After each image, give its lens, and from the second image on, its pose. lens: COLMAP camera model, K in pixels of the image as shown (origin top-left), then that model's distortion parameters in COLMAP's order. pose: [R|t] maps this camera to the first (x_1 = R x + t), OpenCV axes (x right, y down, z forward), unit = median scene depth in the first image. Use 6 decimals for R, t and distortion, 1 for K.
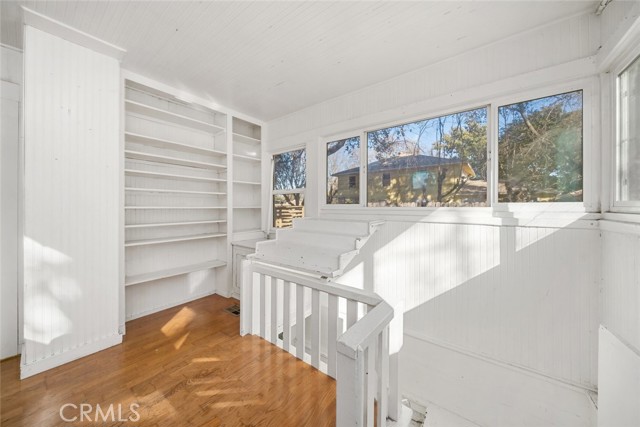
lens RADIAL K [[227.1, 0, 310.4], [0, 227.1, 208.3], [0, 0, 1]] dist [0.000027, -0.000001]
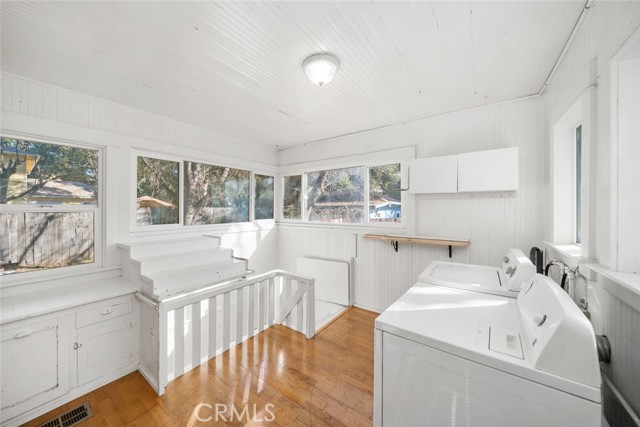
lens RADIAL K [[227.1, 0, 310.4], [0, 227.1, 208.3], [0, 0, 1]] dist [0.000027, -0.000001]
pose [[-0.021821, 0.001243, 0.999761, -1.329557], [0.005943, 0.999982, -0.001113, -0.130788], [-0.999744, 0.005917, -0.021828, 0.554718]]
